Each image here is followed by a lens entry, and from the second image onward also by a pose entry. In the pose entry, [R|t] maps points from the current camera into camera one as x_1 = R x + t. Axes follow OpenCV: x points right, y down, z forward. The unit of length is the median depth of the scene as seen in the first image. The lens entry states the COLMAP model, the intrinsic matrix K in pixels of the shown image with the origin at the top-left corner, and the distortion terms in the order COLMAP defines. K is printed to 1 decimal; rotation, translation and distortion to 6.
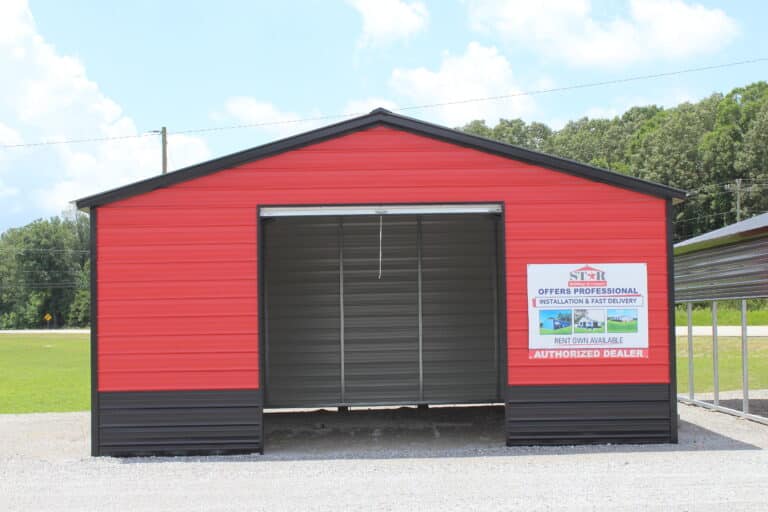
lens RADIAL K [[1132.5, 0, 384.0], [0, 1132.5, 256.0], [0, 0, 1]] dist [-0.034313, -0.003010]
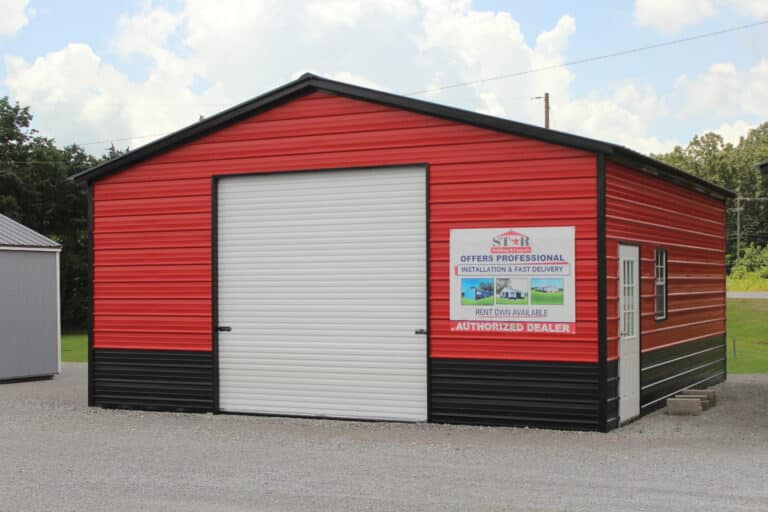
lens RADIAL K [[1132.5, 0, 384.0], [0, 1132.5, 256.0], [0, 0, 1]] dist [-0.034313, -0.003010]
pose [[0.885406, -0.000487, -0.464819, 0.512708], [0.014966, 0.999511, 0.027461, 0.002820], [0.464578, -0.031271, 0.884980, 0.149254]]
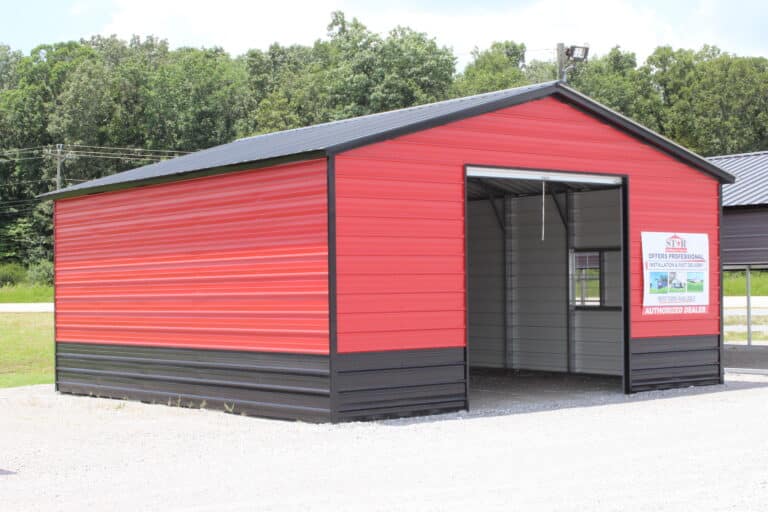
lens RADIAL K [[1264.7, 0, 384.0], [0, 1264.7, 256.0], [0, 0, 1]] dist [0.399124, -3.964640]
pose [[0.787463, 0.020821, 0.616010, -0.864467], [-0.033829, 0.999383, 0.009465, 0.028459], [-0.615433, -0.028292, 0.787681, 0.152781]]
